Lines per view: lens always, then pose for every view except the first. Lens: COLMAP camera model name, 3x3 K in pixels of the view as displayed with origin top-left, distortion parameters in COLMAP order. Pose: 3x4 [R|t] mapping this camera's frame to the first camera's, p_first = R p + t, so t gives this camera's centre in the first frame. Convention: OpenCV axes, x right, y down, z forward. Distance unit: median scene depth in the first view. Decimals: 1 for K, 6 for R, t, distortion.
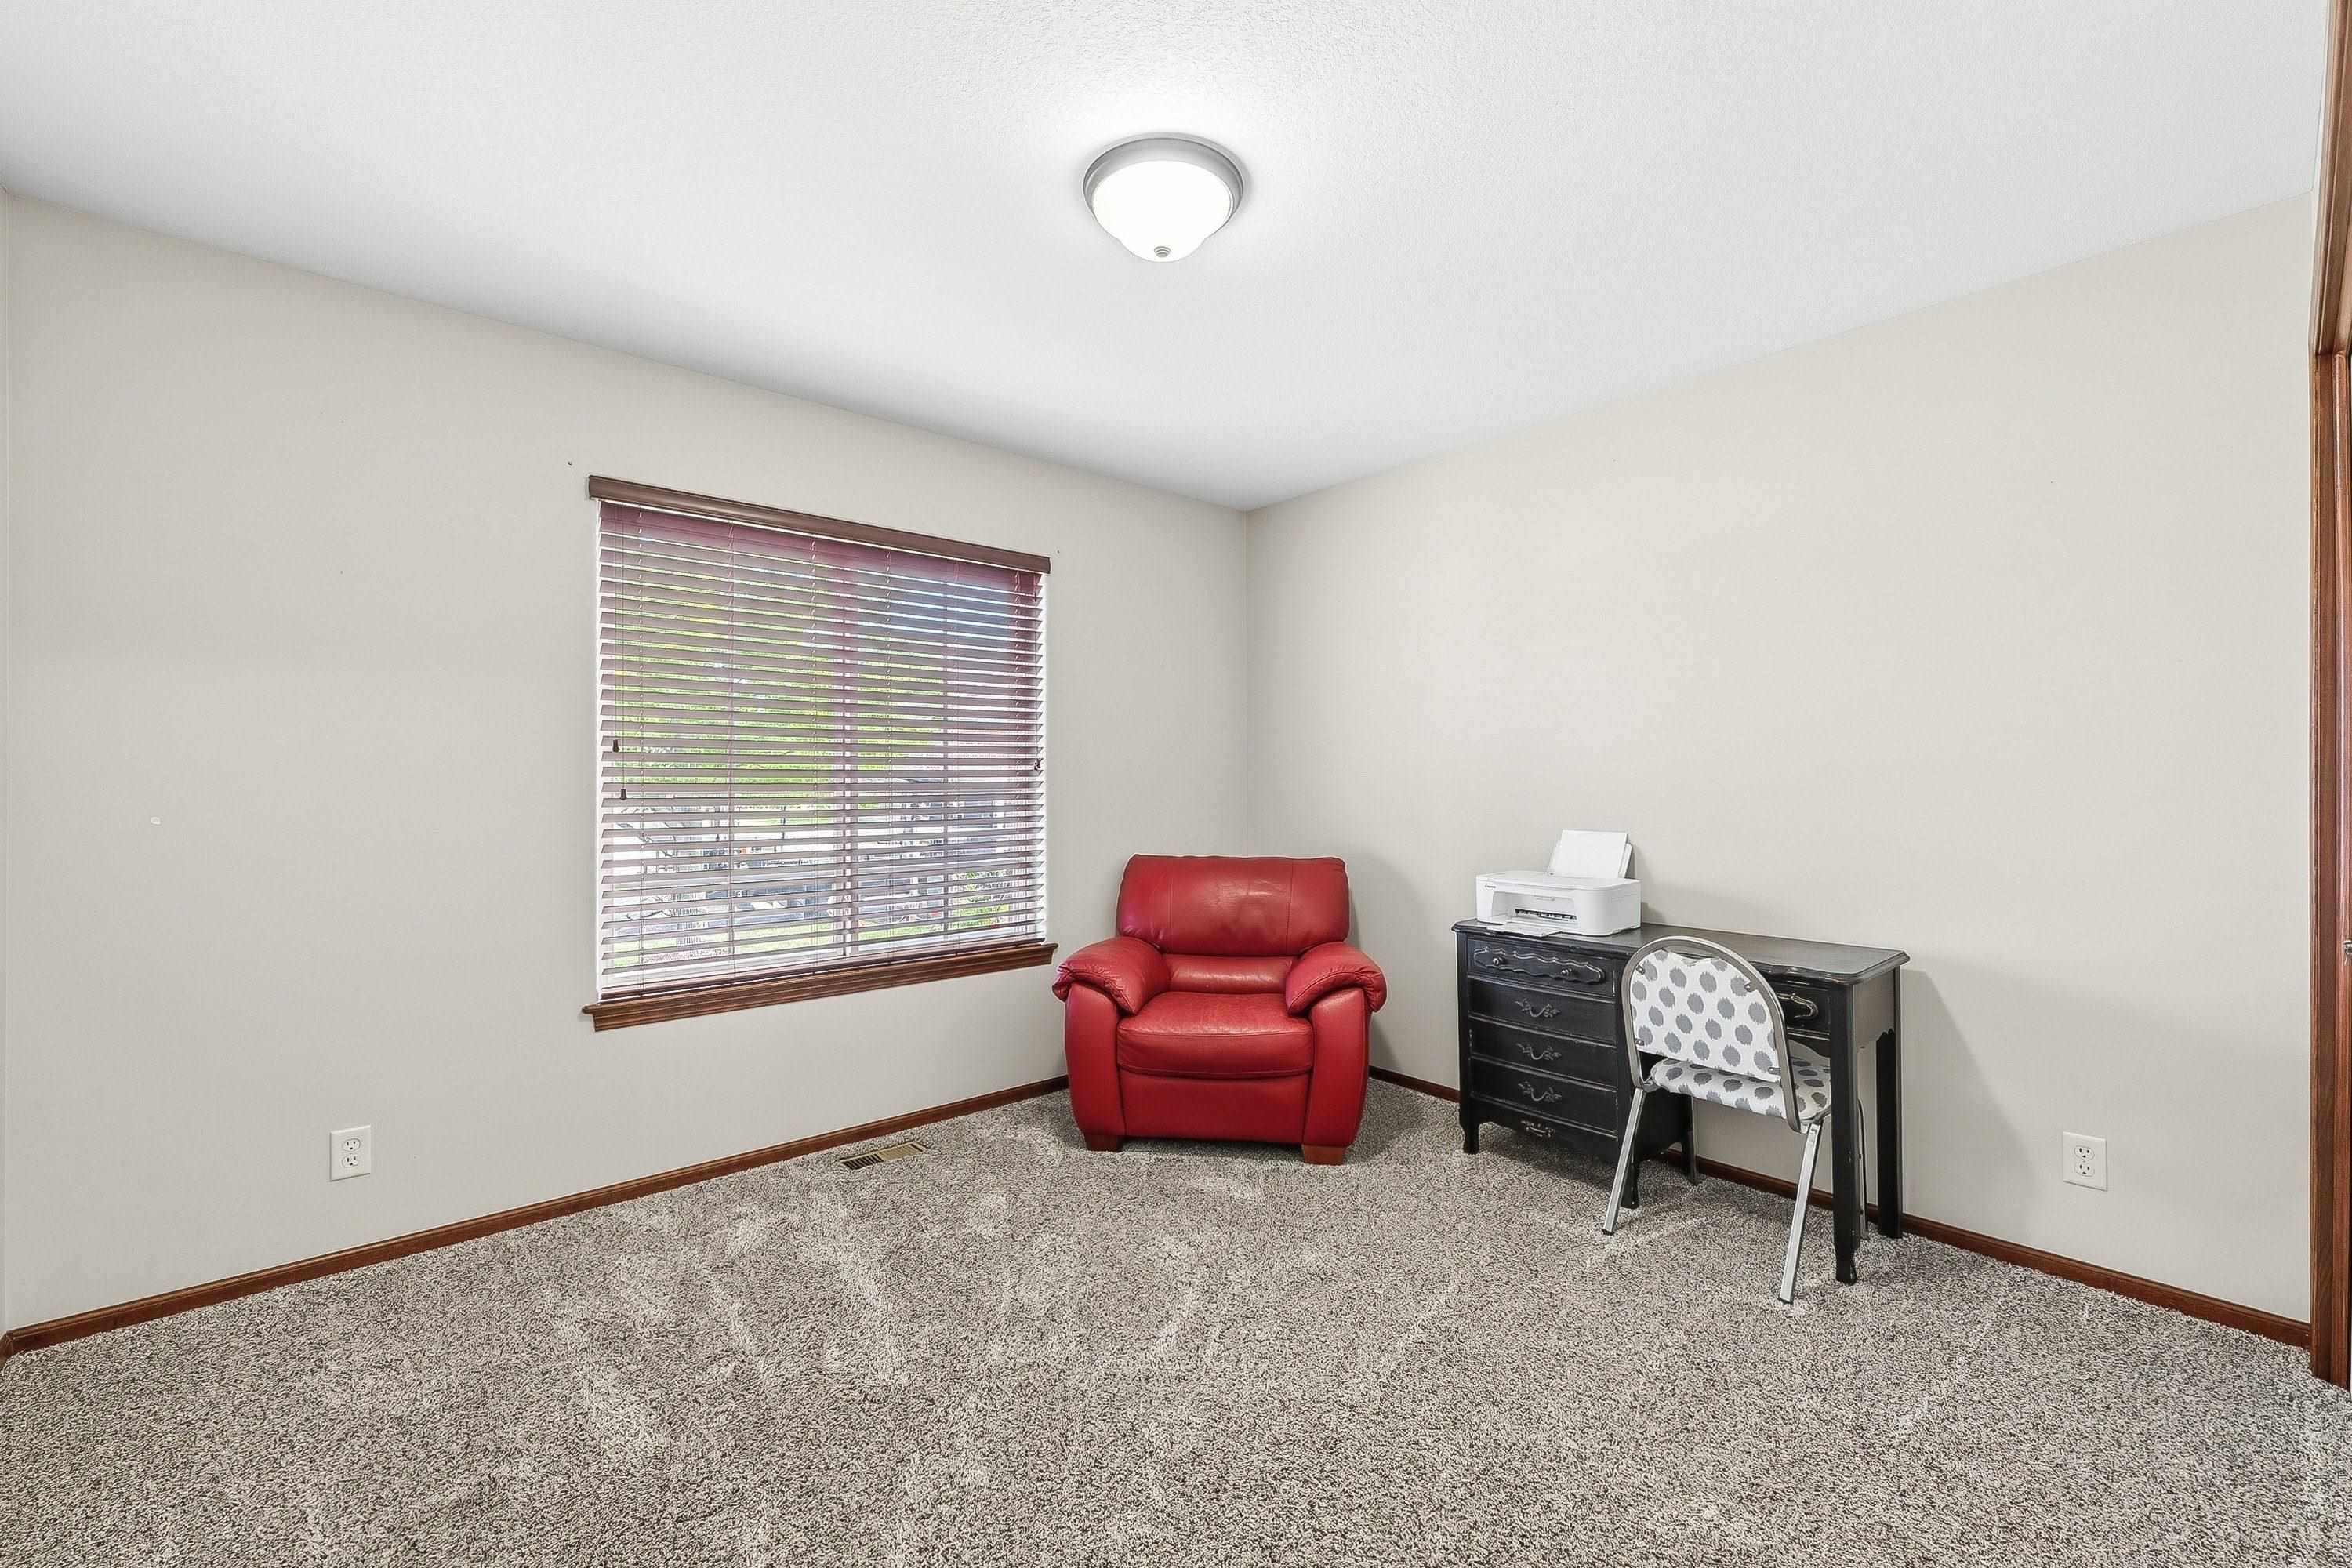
lens RADIAL K [[966.3, 0, 1176.0], [0, 966.3, 784.0], [0, 0, 1]] dist [0.001025, 0.000149]
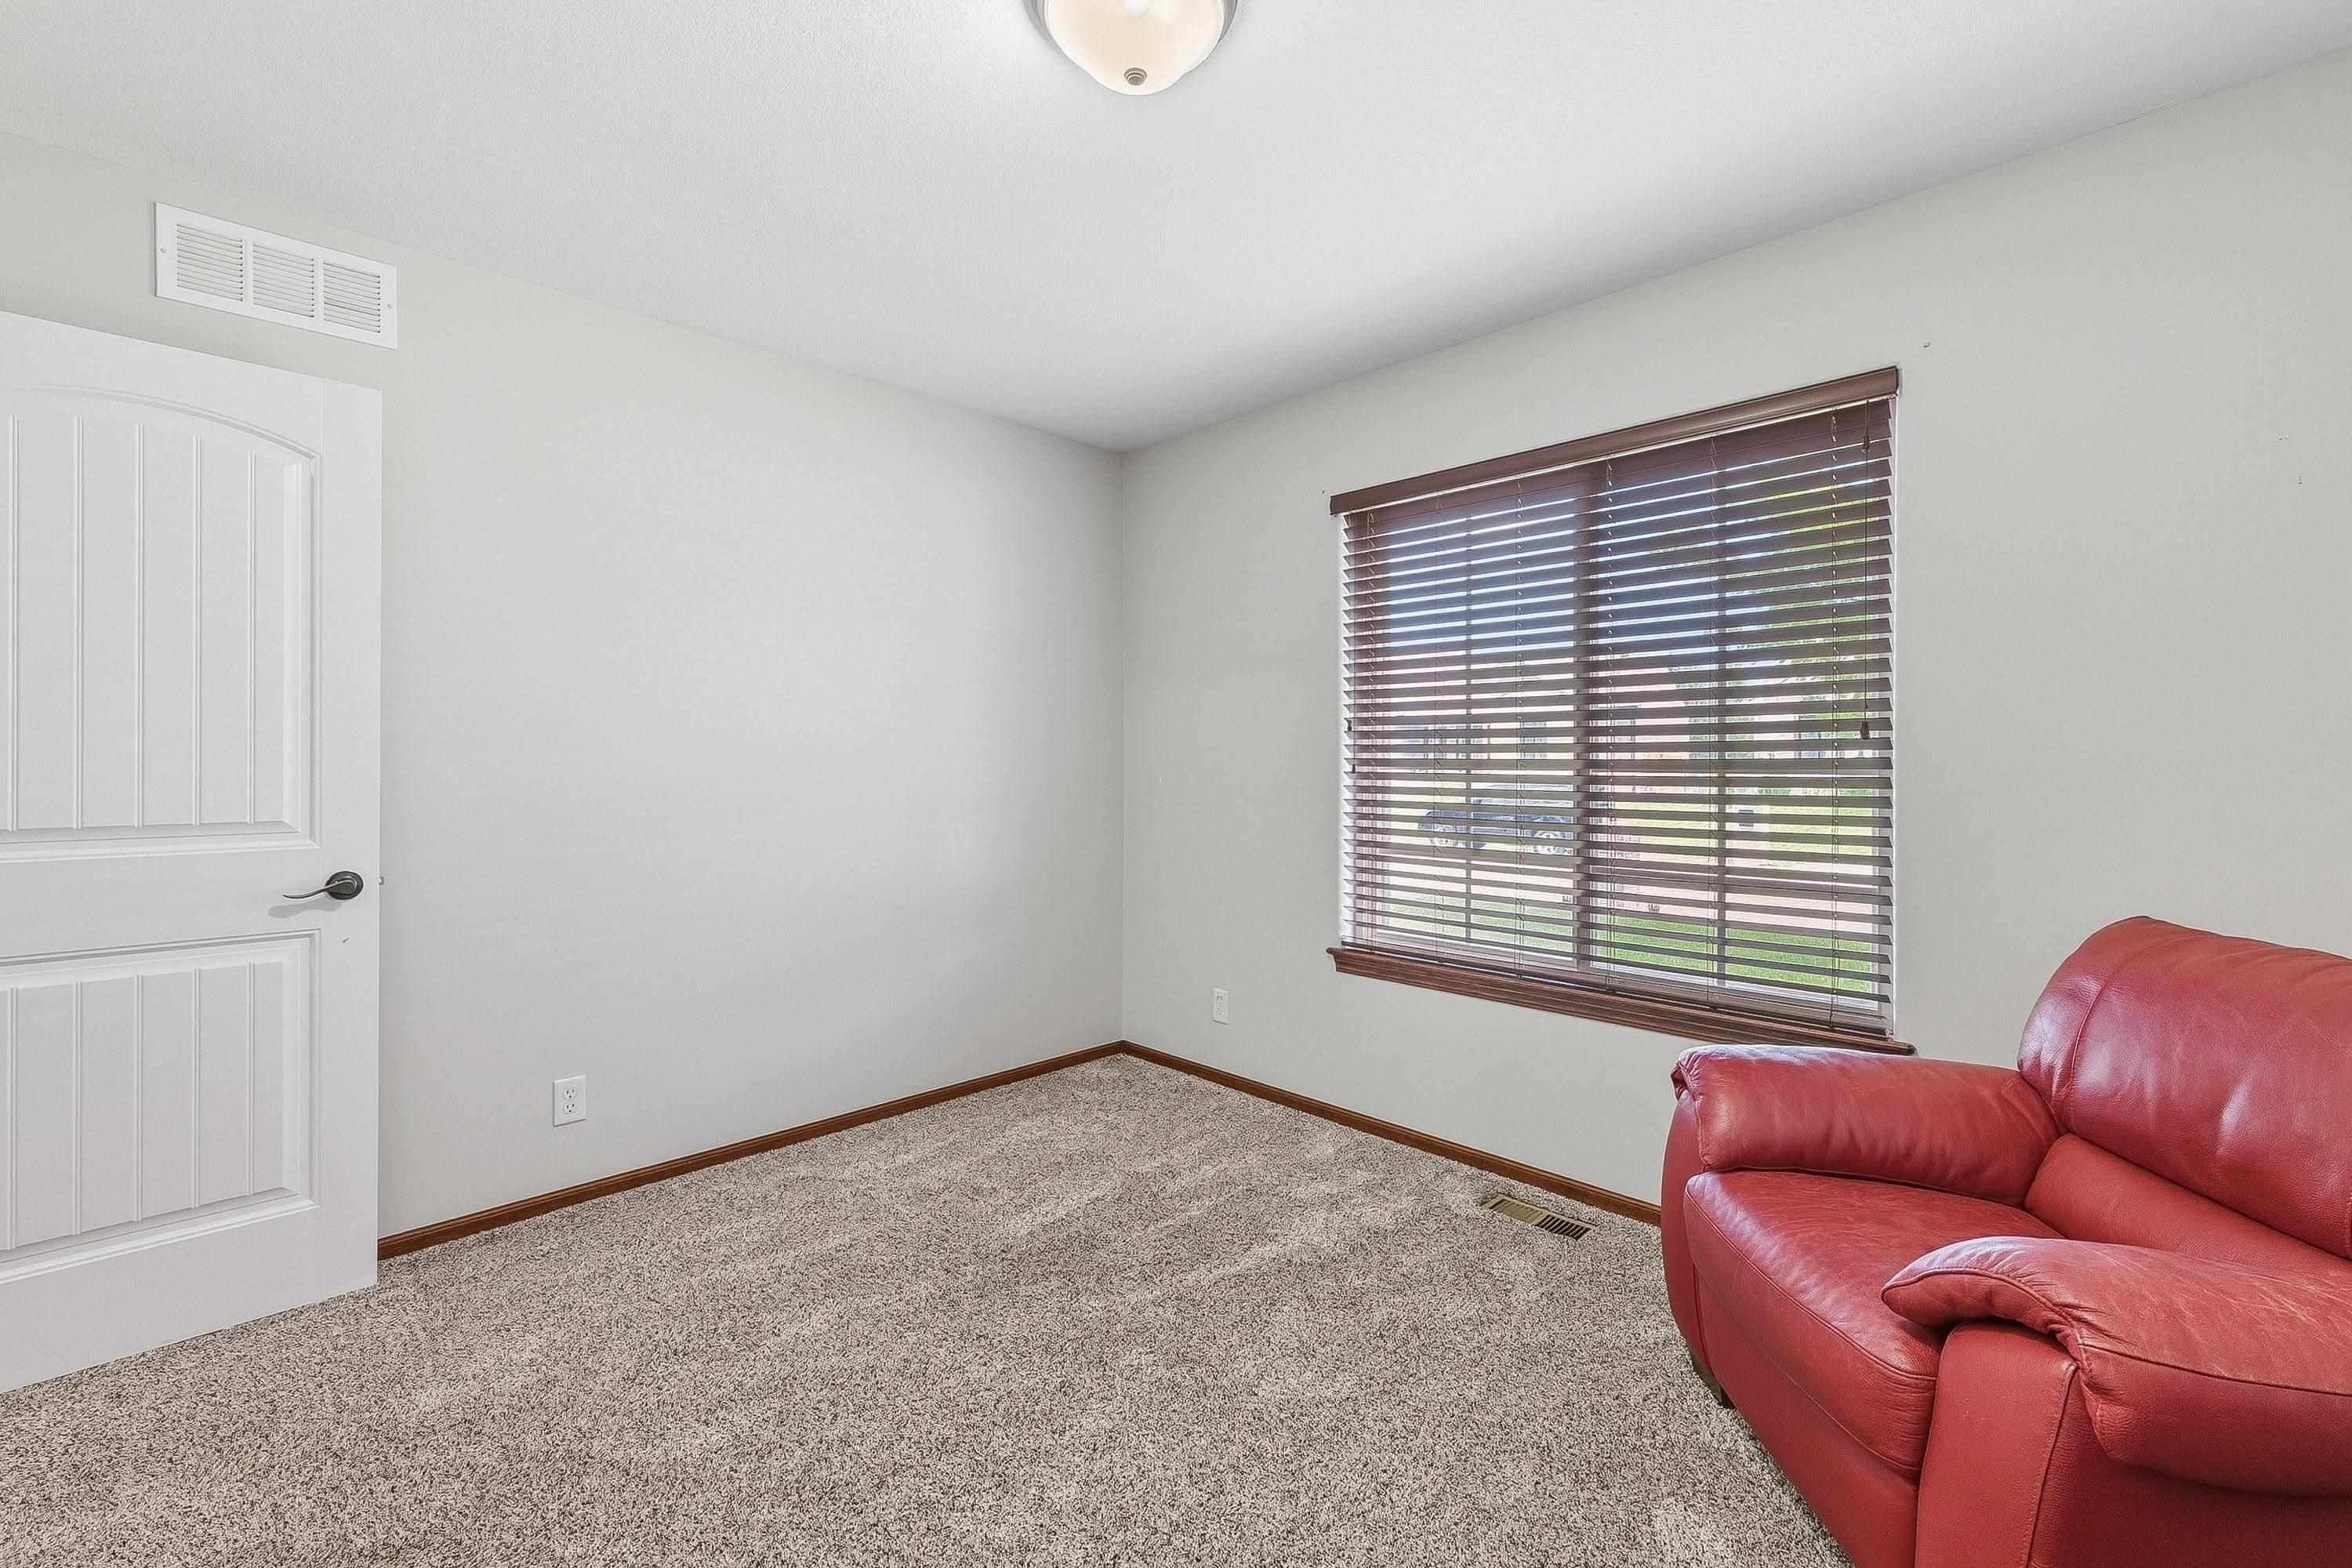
lens RADIAL K [[974.8, 0, 1188.6], [0, 974.8, 773.6], [0, 0, 1]] dist [0.000849, 0.000144]
pose [[0.075254, 0.008300, -0.997130, 0.560134], [-0.014446, 0.999869, 0.007232, 0.012008], [0.997060, 0.013860, 0.075364, 0.733901]]
